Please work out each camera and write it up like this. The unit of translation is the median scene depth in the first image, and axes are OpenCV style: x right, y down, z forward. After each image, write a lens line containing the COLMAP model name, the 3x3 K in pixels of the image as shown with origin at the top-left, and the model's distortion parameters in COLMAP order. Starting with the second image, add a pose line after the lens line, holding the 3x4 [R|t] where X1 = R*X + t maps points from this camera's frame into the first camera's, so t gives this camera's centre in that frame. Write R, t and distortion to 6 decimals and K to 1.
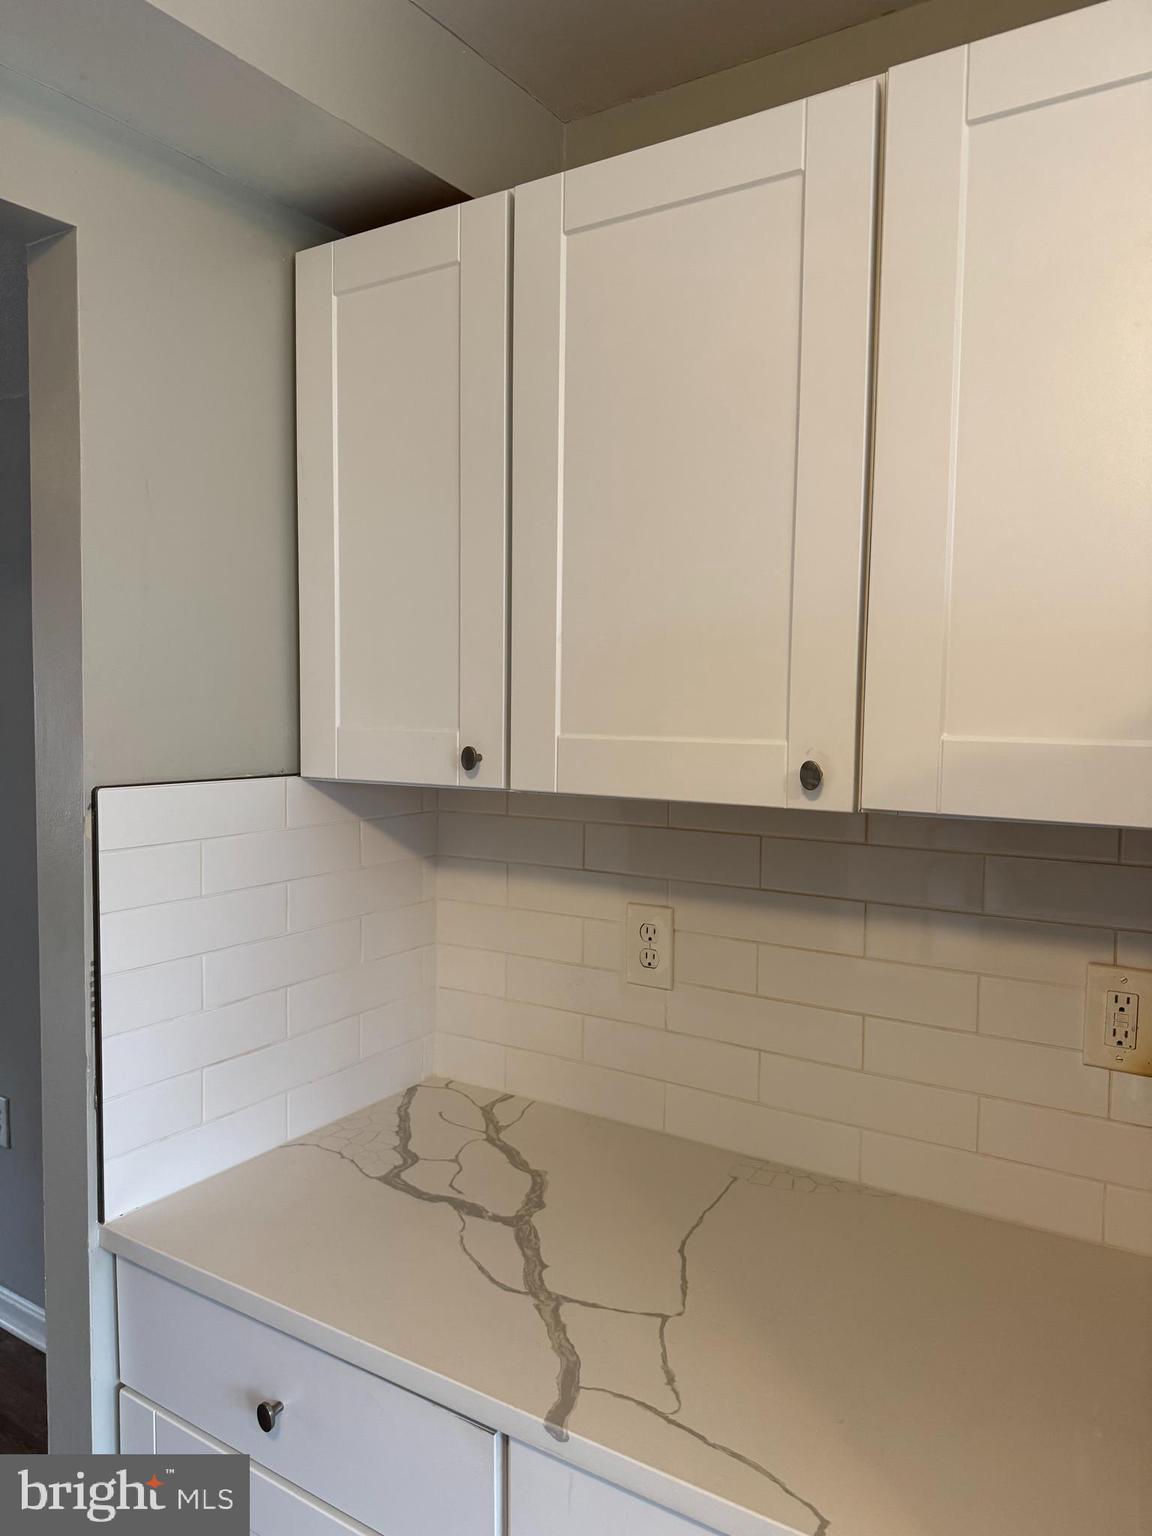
lens RADIAL K [[1084.4, 0, 576.0], [0, 1084.4, 768.0], [0, 0, 1]] dist [0.034734, -0.019207]
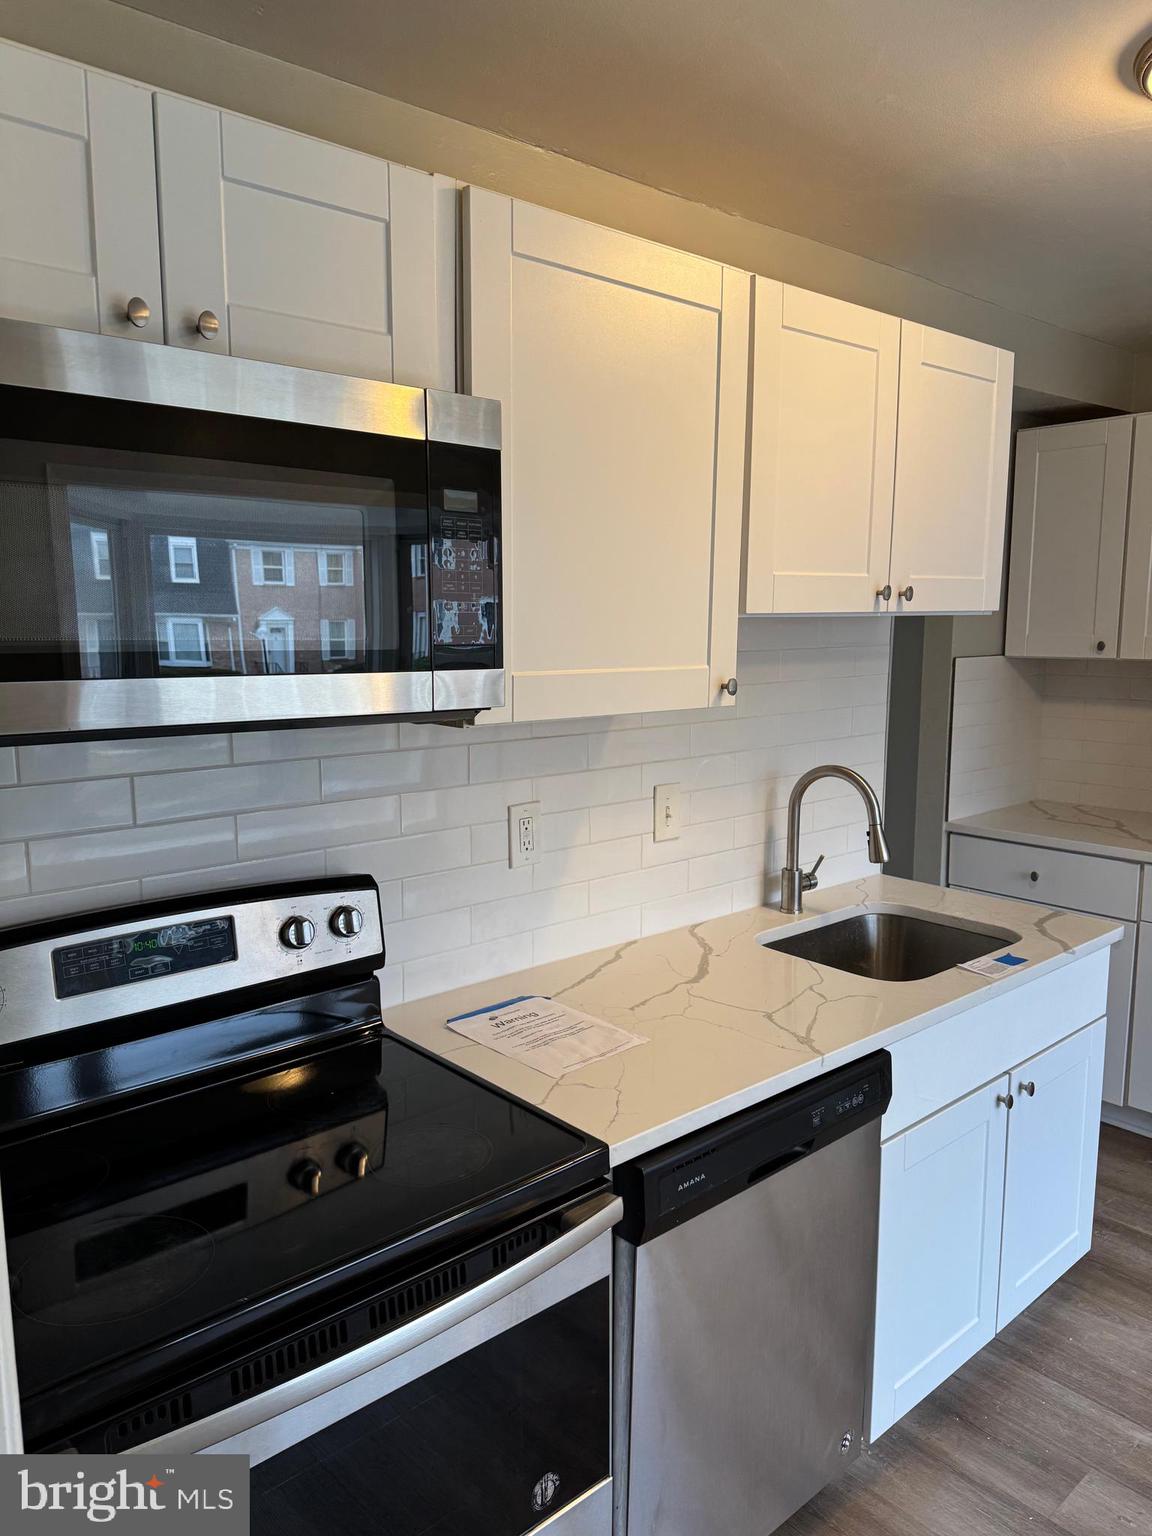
lens RADIAL K [[1069.1, 0, 573.1], [0, 1069.1, 765.6], [0, 0, 1]] dist [0.060054, -0.068580]
pose [[0.963310, 0.019507, -0.267681, -0.607356], [-0.000082, 0.997377, 0.072388, 0.086591], [0.268391, -0.069710, 0.960785, -1.757684]]
